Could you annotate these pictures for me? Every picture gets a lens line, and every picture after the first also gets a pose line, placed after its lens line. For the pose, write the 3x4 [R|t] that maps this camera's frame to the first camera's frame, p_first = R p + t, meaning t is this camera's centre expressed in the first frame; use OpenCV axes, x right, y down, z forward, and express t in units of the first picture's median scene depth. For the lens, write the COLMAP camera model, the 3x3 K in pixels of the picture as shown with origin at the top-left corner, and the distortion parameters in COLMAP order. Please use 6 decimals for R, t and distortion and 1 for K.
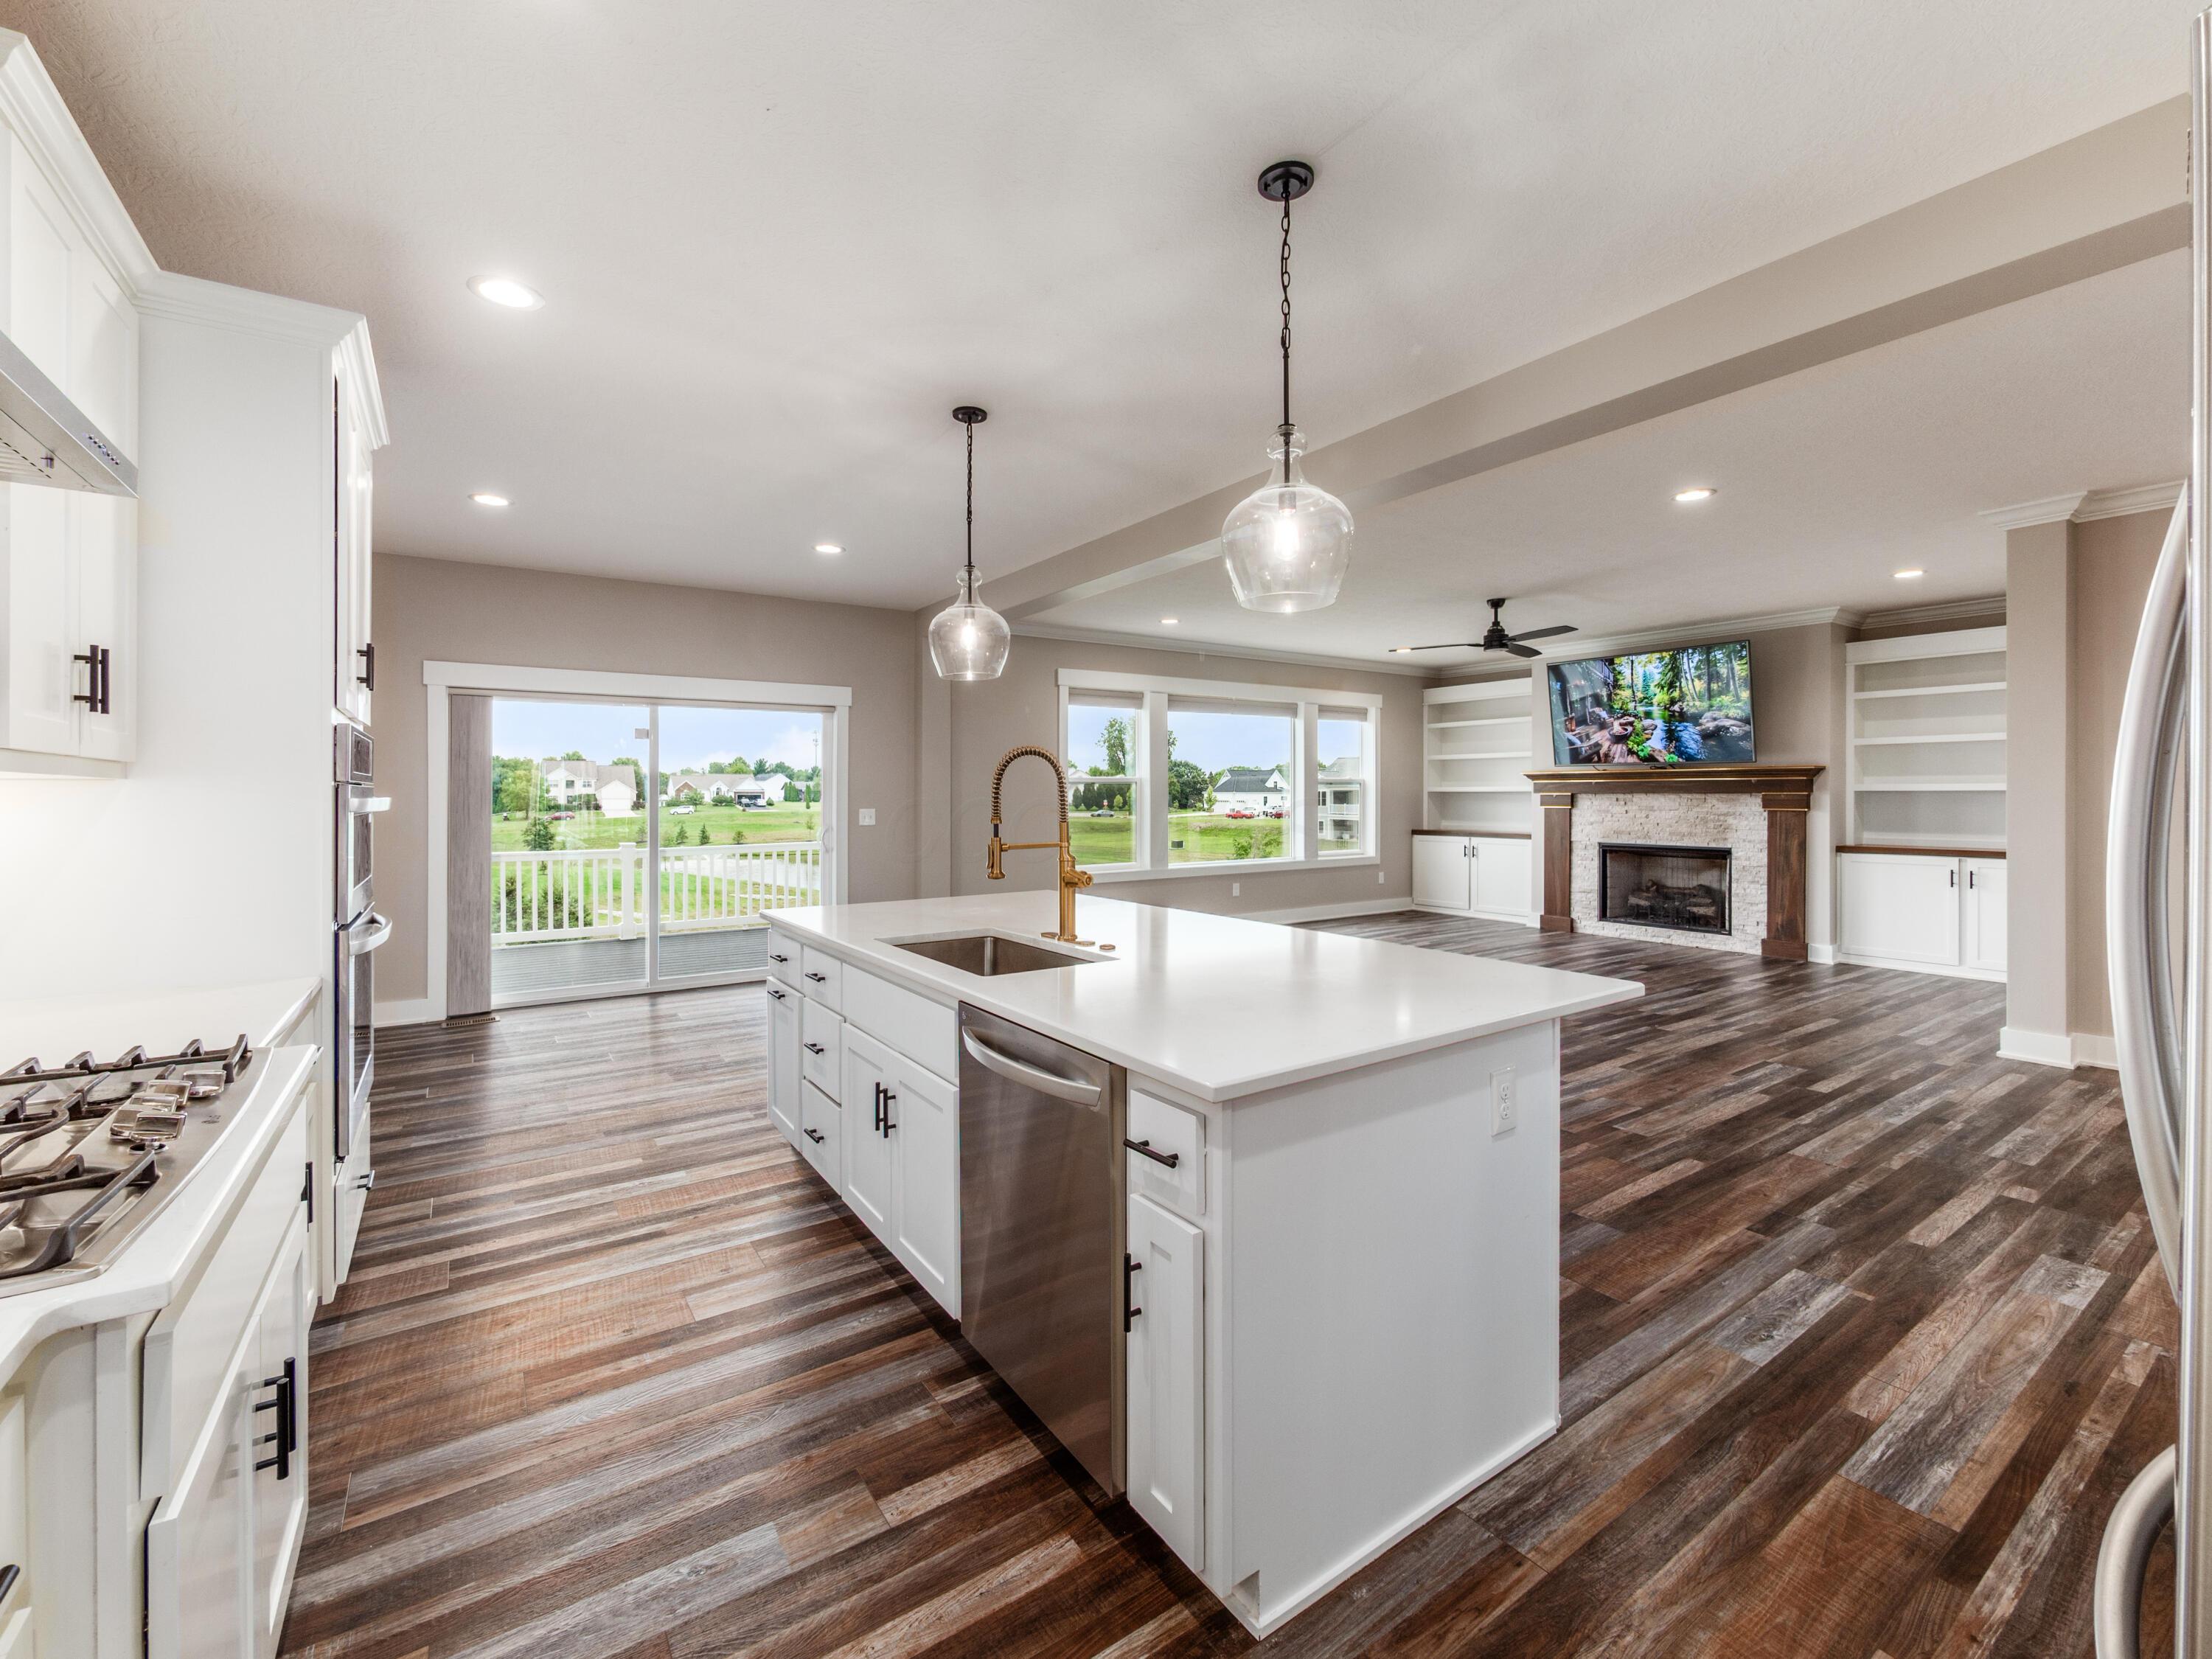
lens RADIAL K [[932.1, 0, 1110.6], [0, 932.1, 815.8], [0, 0, 1]] dist [-0.007970, 0.001643]
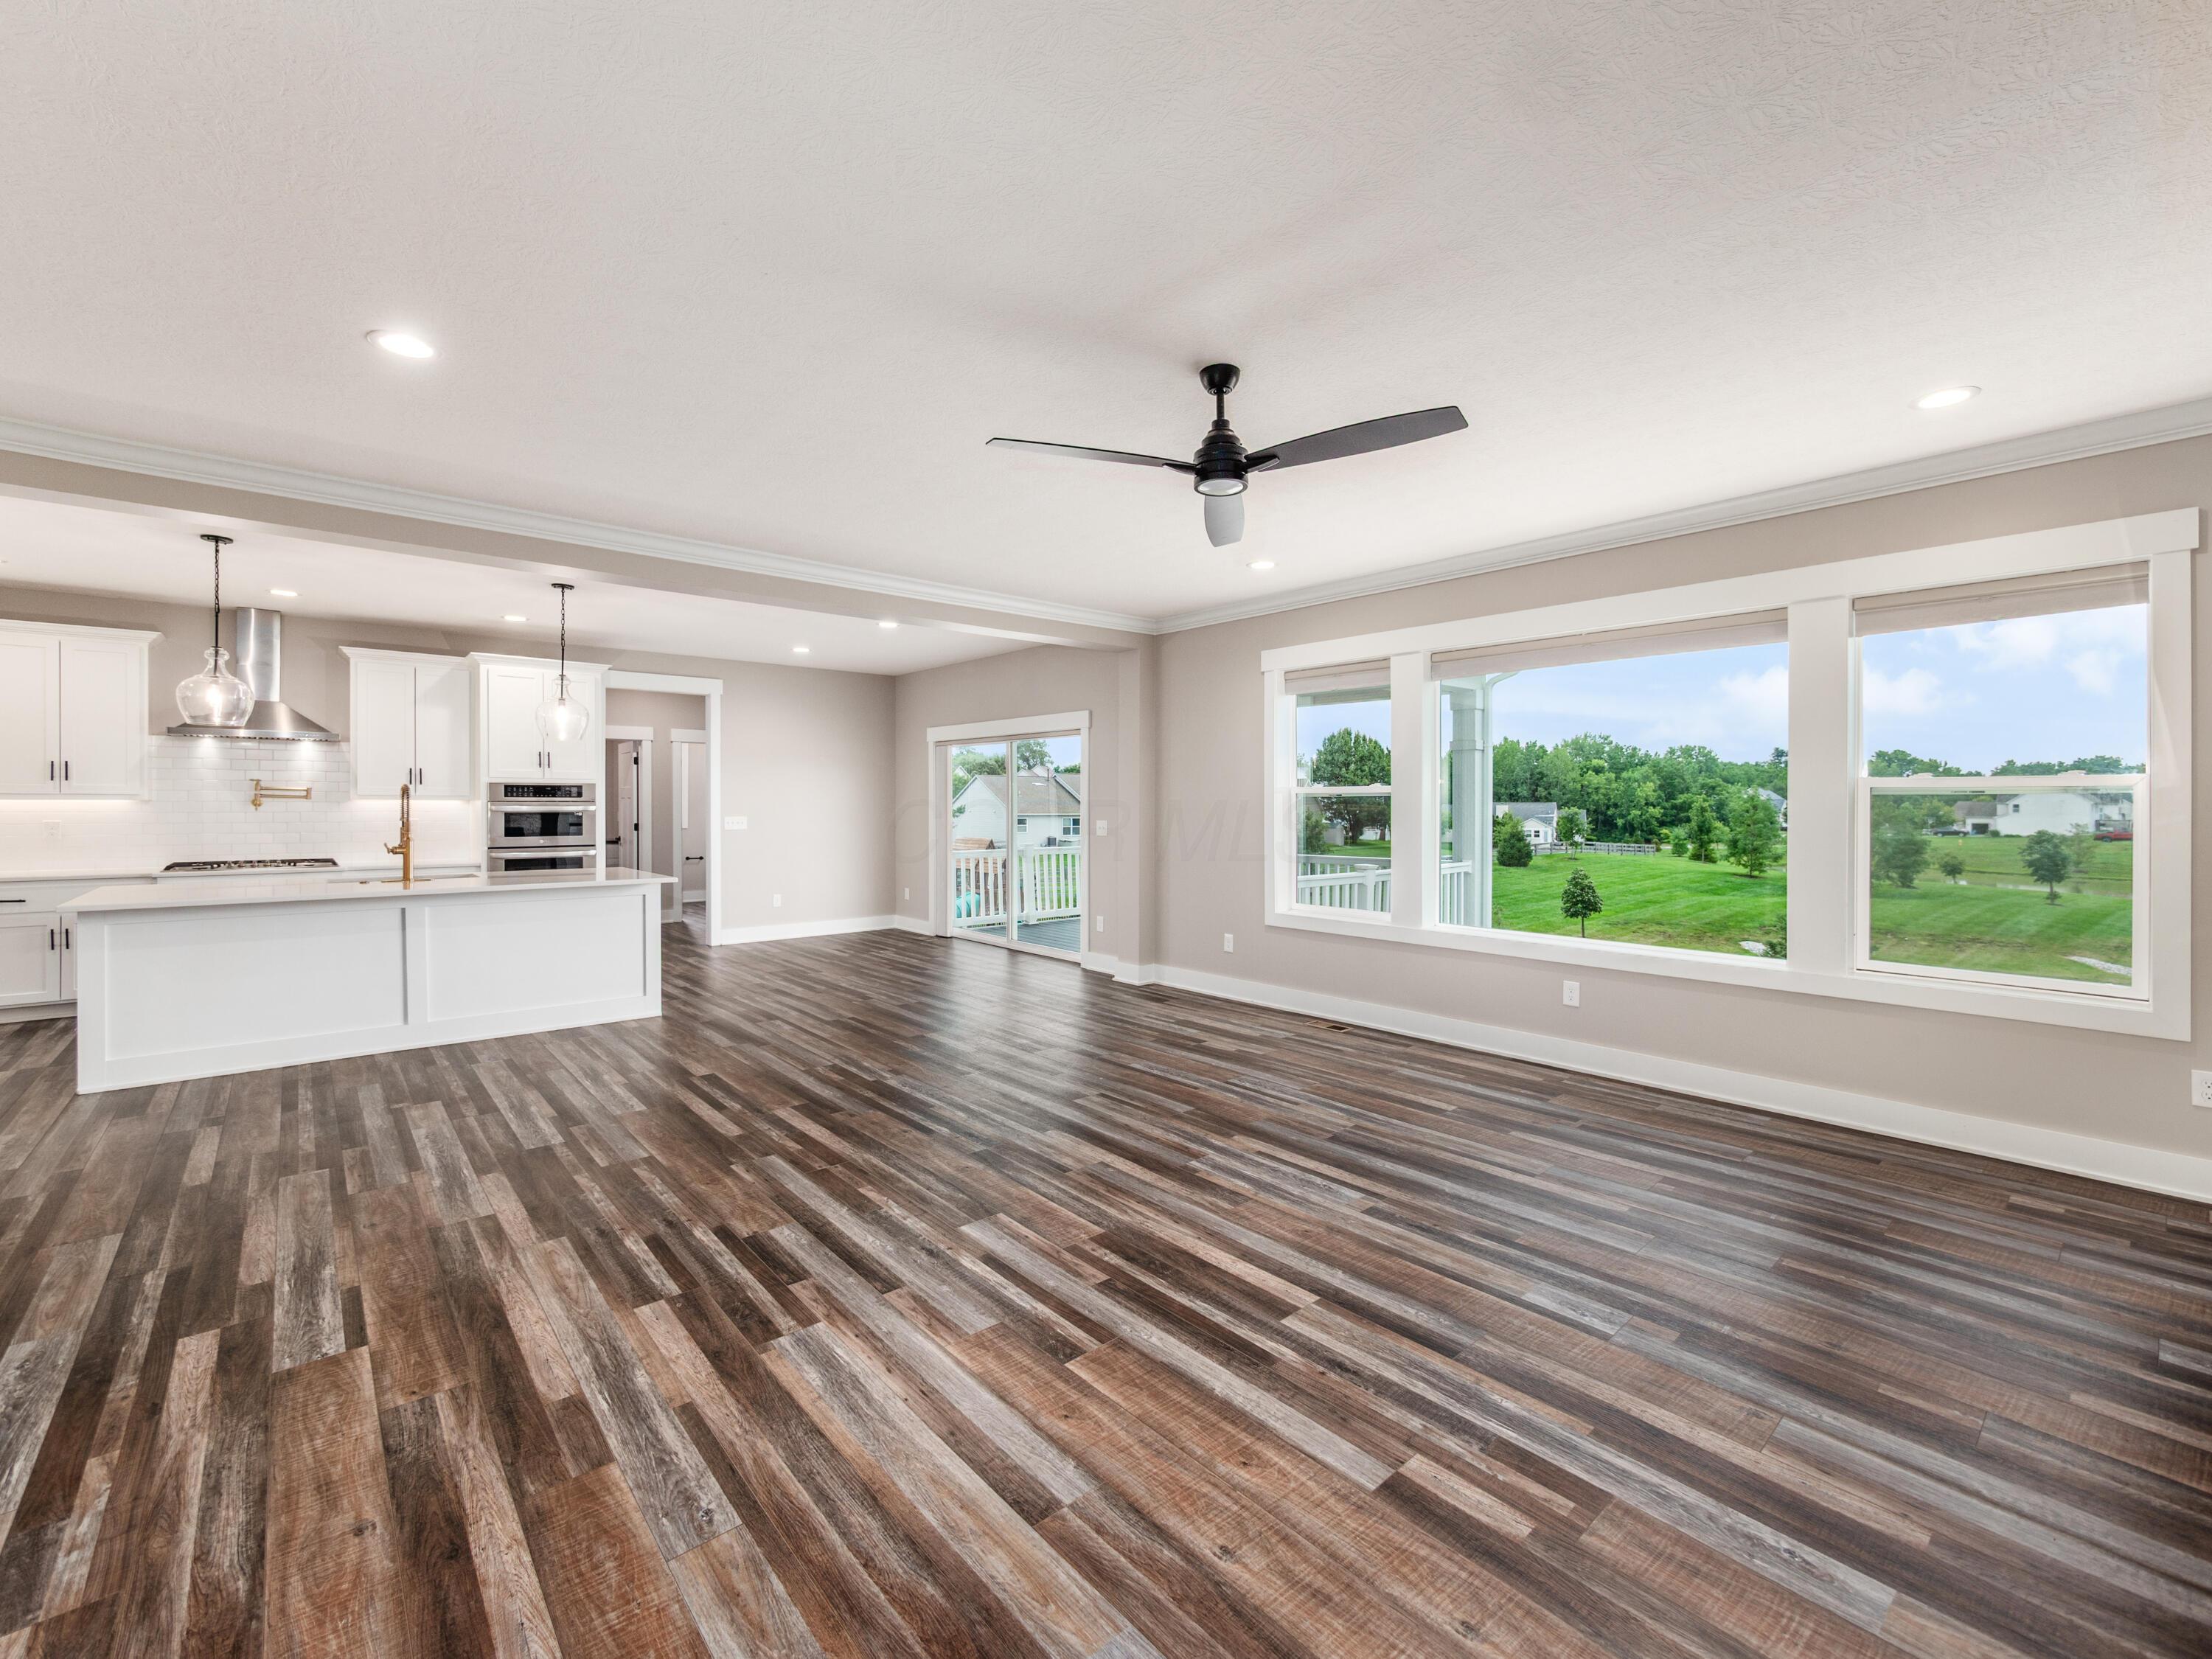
lens RADIAL K [[932.1, 0, 1114.1], [0, 932.1, 821.6], [0, 0, 1]] dist [-0.007970, 0.001643]
pose [[0.124365, 0.022839, -0.991974, 0.741728], [-0.025544, 0.999477, 0.019810, -0.026862], [0.991908, 0.022875, 0.124883, 0.789296]]
